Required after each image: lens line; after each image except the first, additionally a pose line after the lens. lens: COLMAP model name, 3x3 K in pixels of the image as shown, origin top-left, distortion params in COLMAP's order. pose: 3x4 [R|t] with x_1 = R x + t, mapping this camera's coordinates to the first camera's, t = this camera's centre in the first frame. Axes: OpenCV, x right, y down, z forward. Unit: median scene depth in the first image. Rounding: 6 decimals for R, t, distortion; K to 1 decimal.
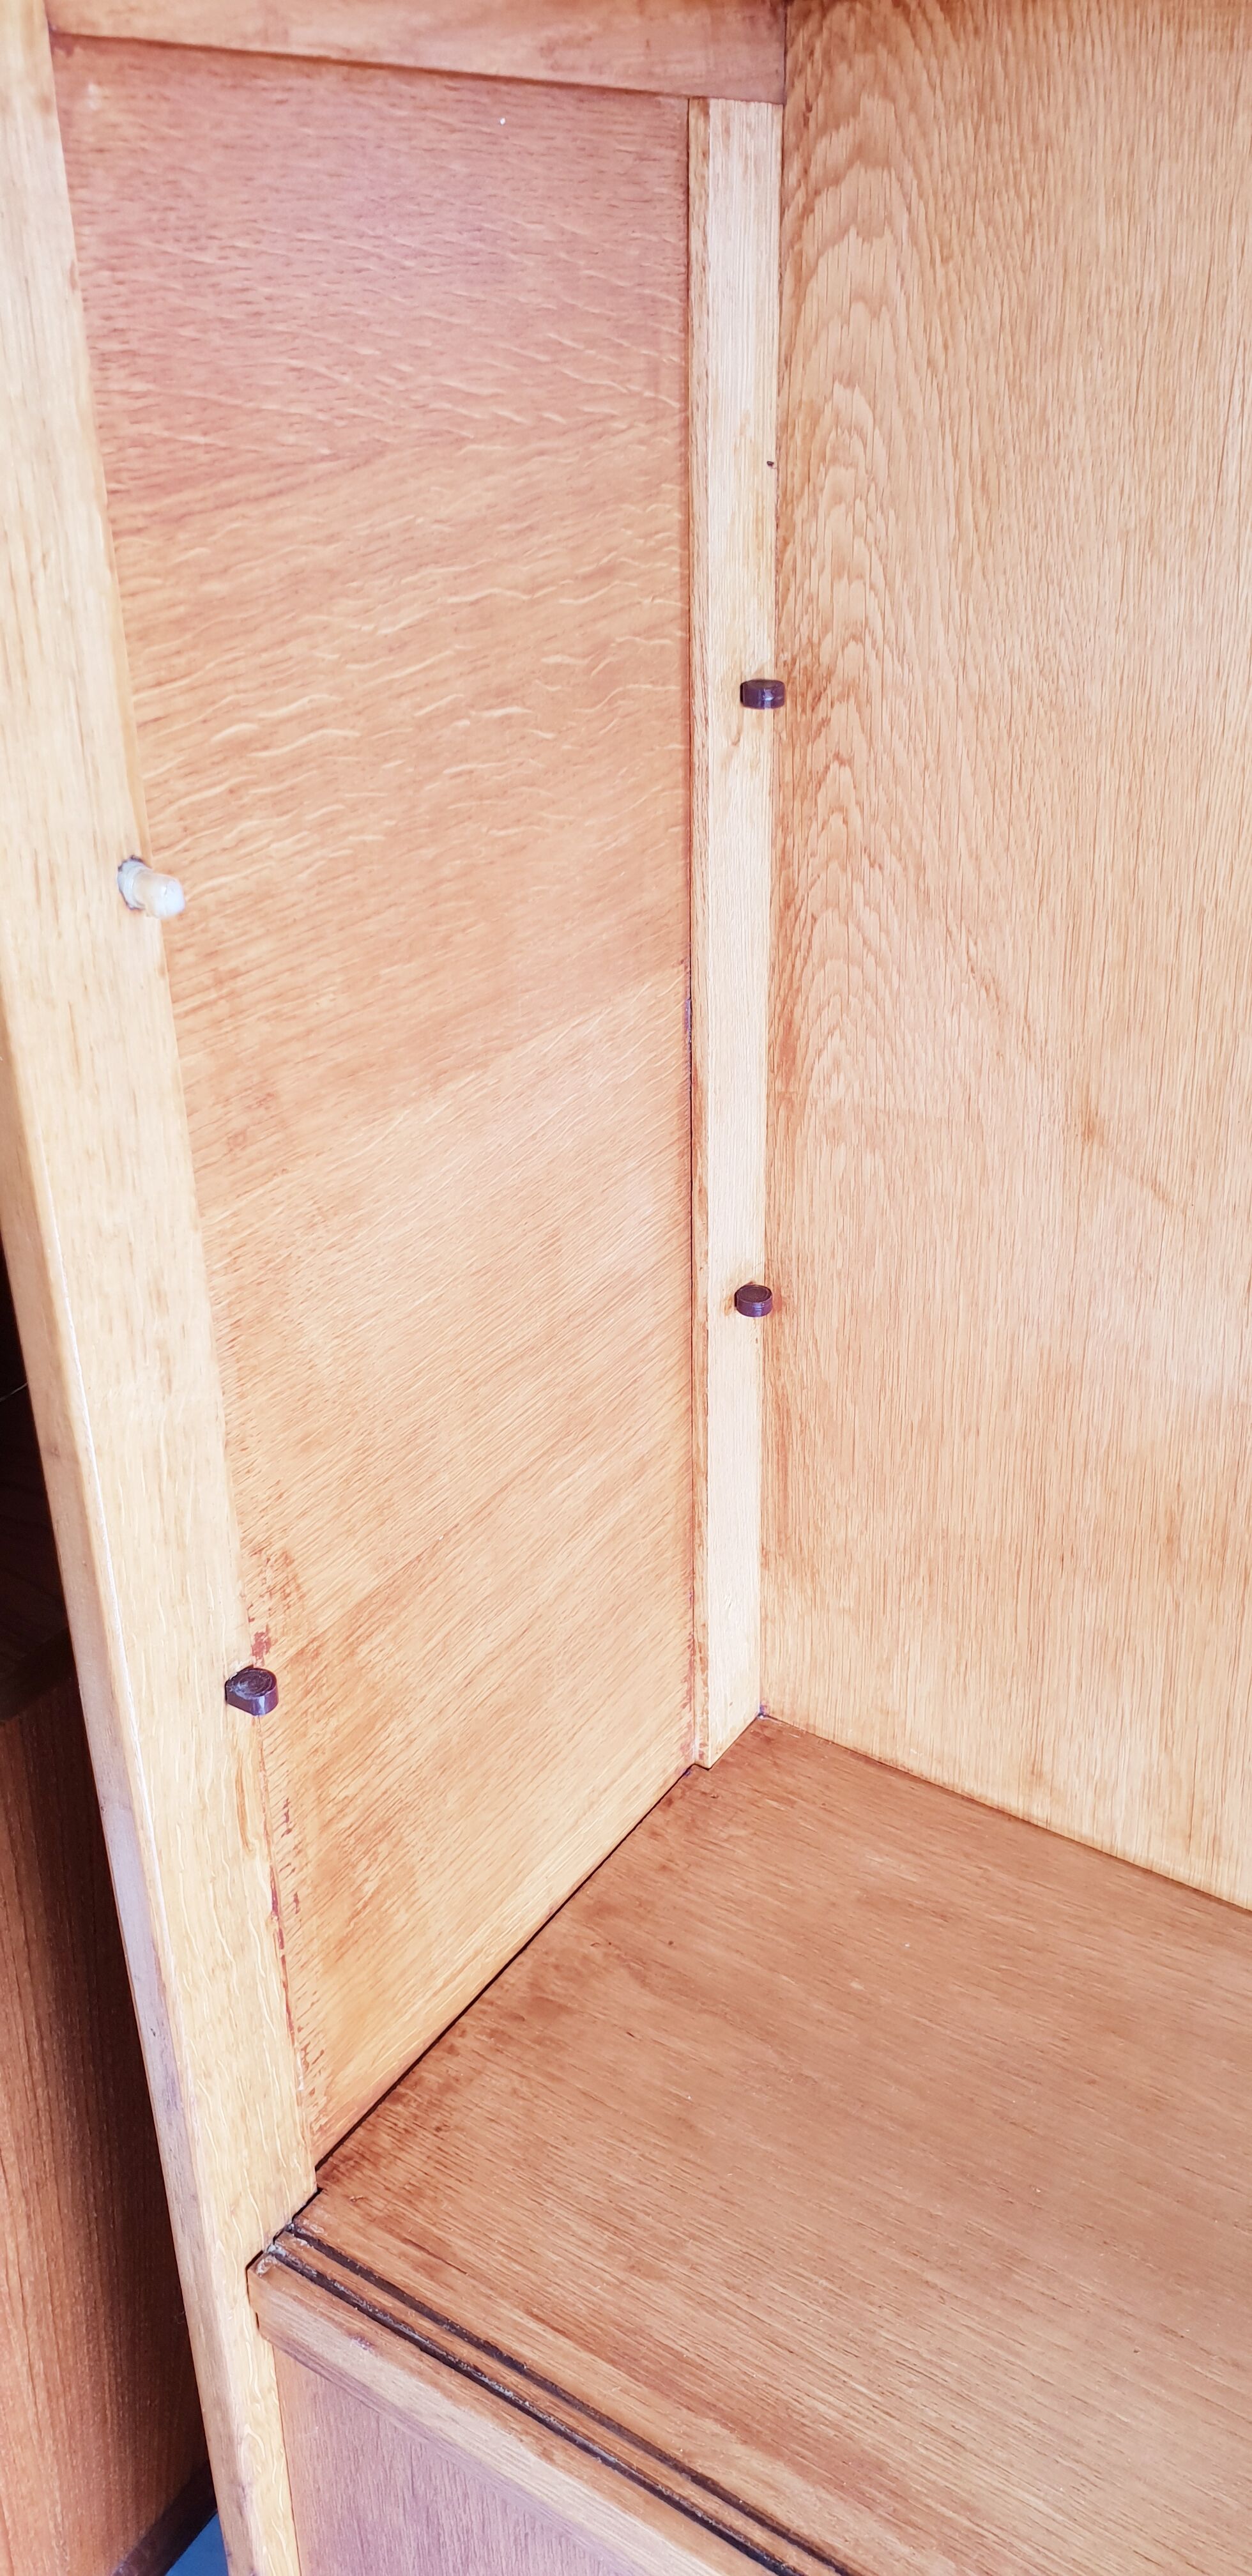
lens RADIAL K [[2051.9, 0, 630.5], [0, 2051.9, 1287.6], [0, 0, 1]] dist [0.002033, 0.023633]
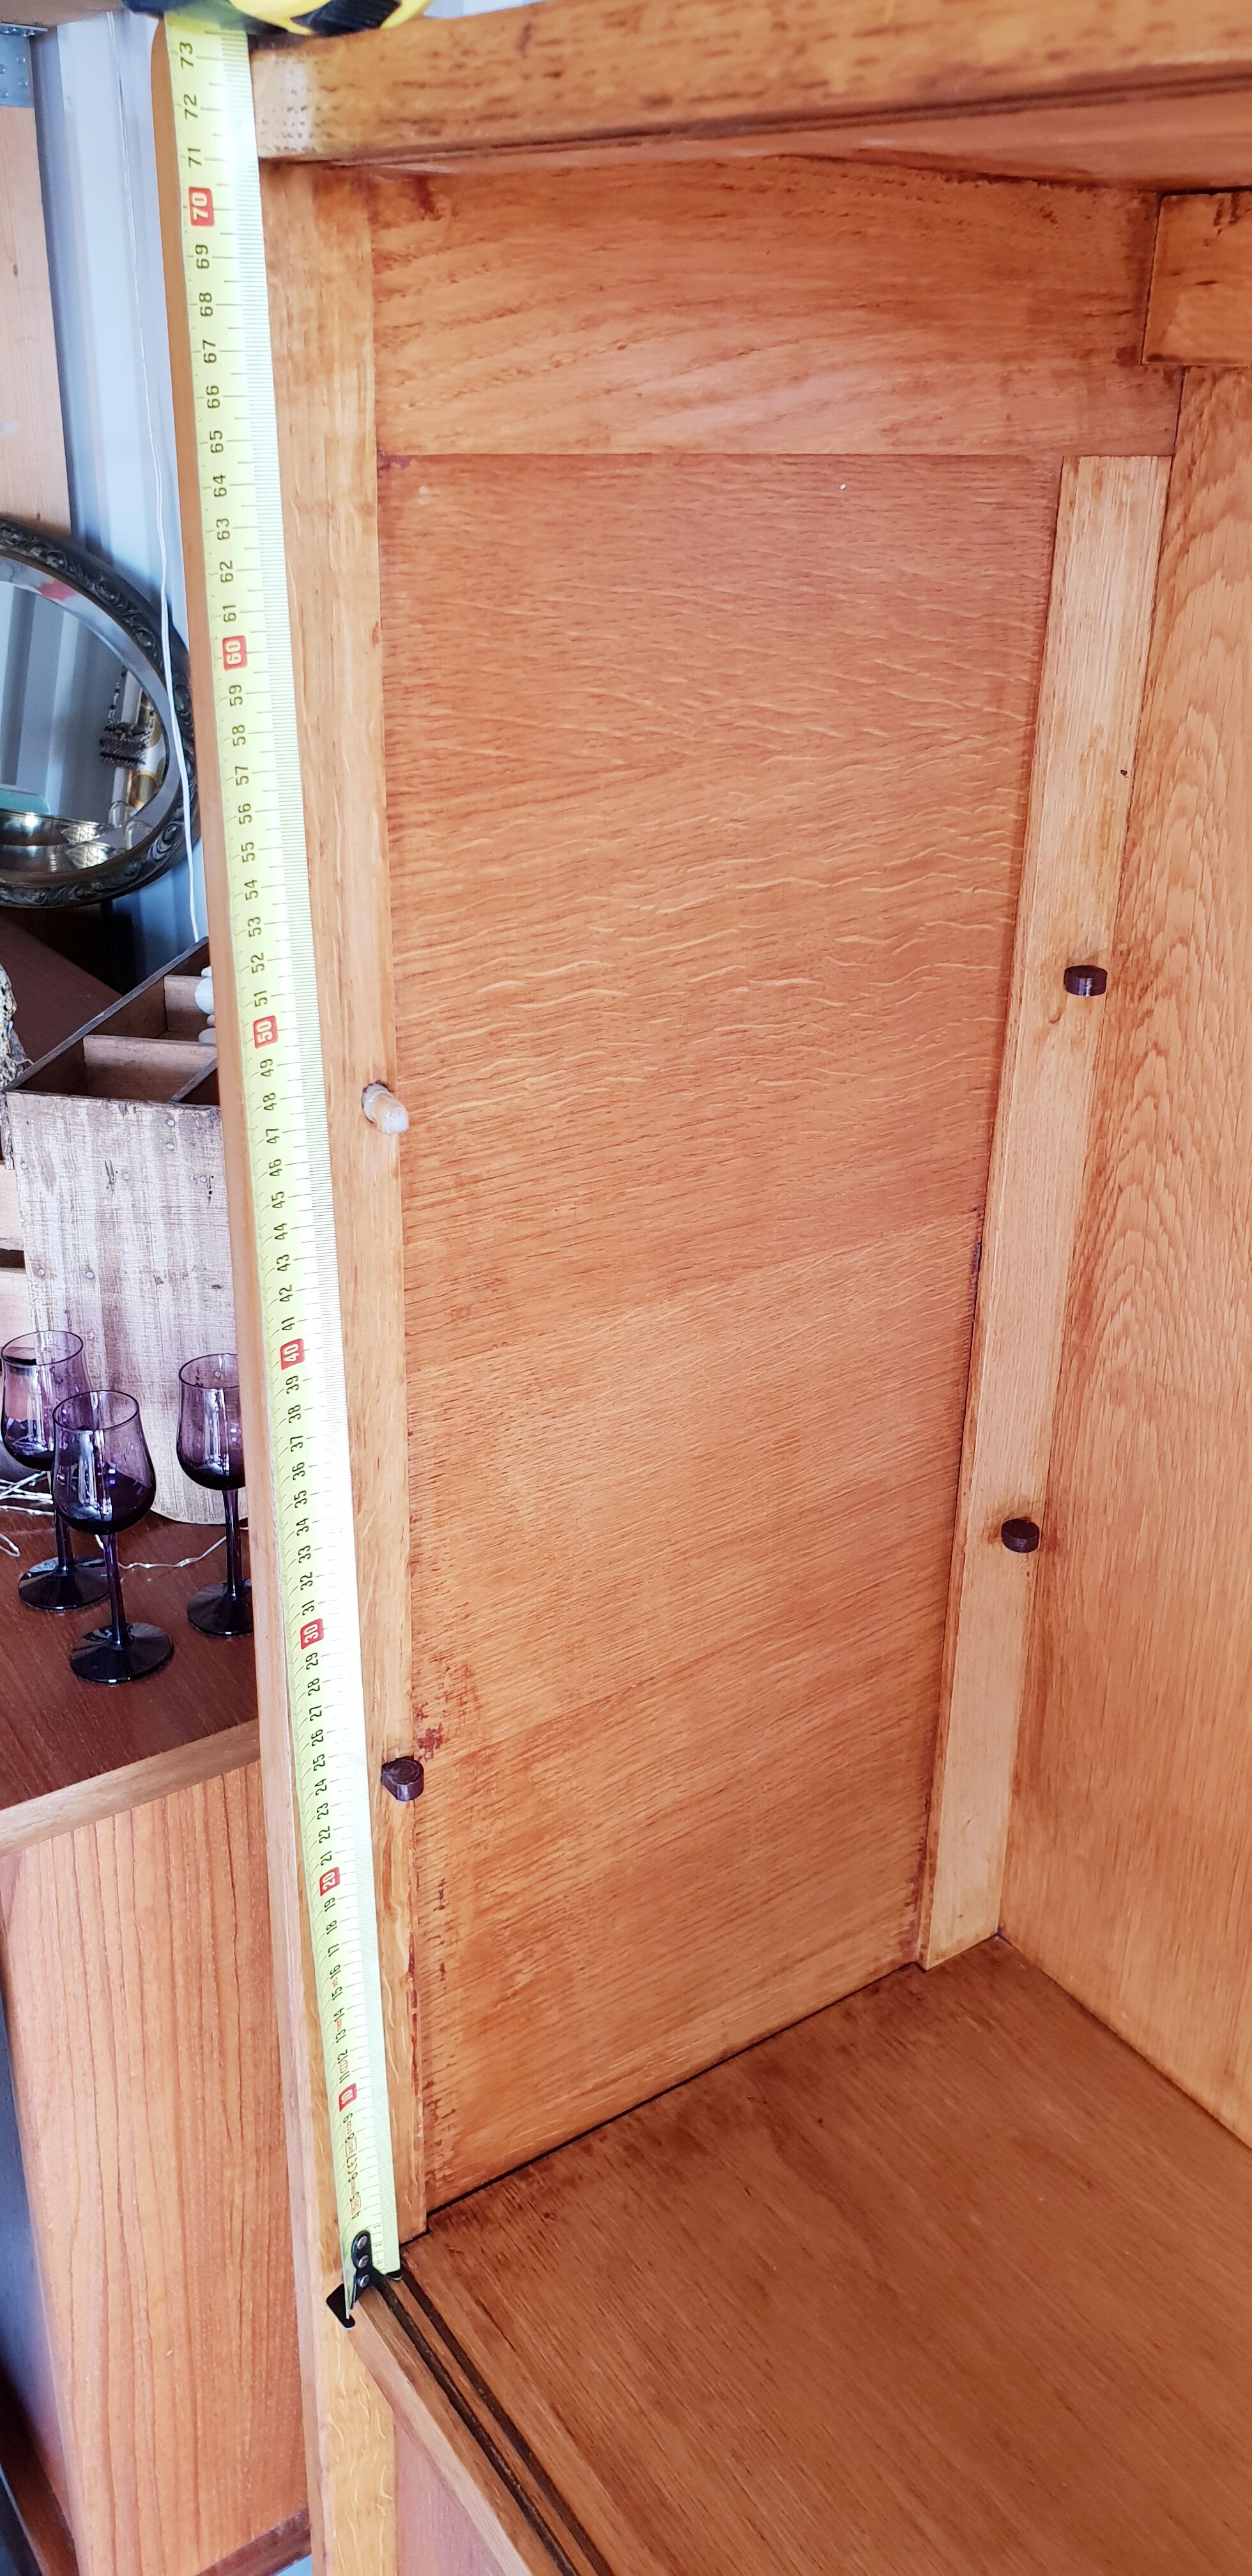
lens RADIAL K [[2051.9, 0, 616.8], [0, 2051.9, 1268.6], [0, 0, 1]] dist [0.002033, 0.023633]
pose [[0.918754, 0.185626, -0.348474, 0.241357], [-0.203915, 0.978854, -0.016205, -0.078417], [0.338097, 0.085947, 0.937178, -0.059990]]
